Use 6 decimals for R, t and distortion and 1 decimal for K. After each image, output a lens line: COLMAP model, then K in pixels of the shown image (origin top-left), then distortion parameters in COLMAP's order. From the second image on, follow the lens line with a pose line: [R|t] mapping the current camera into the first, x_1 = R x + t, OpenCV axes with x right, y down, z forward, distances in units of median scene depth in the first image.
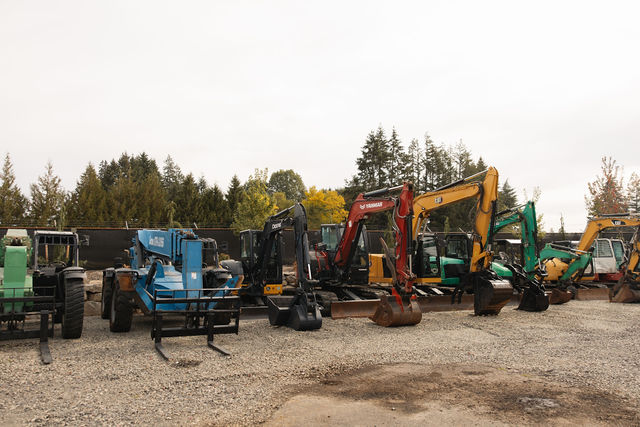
lens RADIAL K [[514.7, 0, 318.9], [0, 514.7, 215.7], [0, 0, 1]] dist [0.008581, 0.001220]
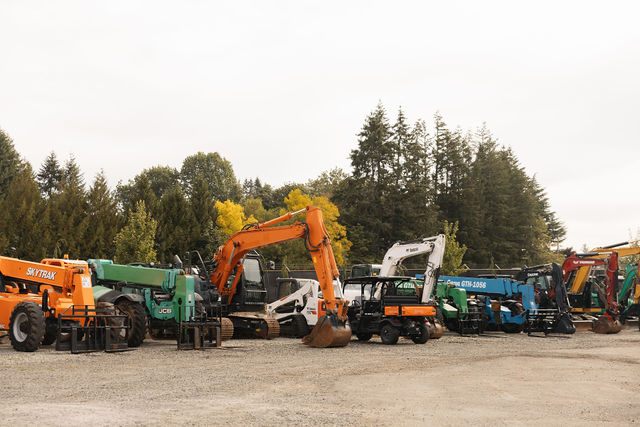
lens RADIAL K [[904.6, 0, 320.3], [0, 904.6, 211.4], [0, 0, 1]] dist [0.028919, 0.000000]
pose [[0.988806, 0.016423, 0.148303, -0.145861], [-0.015785, 0.999860, -0.005478, -0.019181], [-0.148373, 0.003076, 0.988927, -0.216825]]
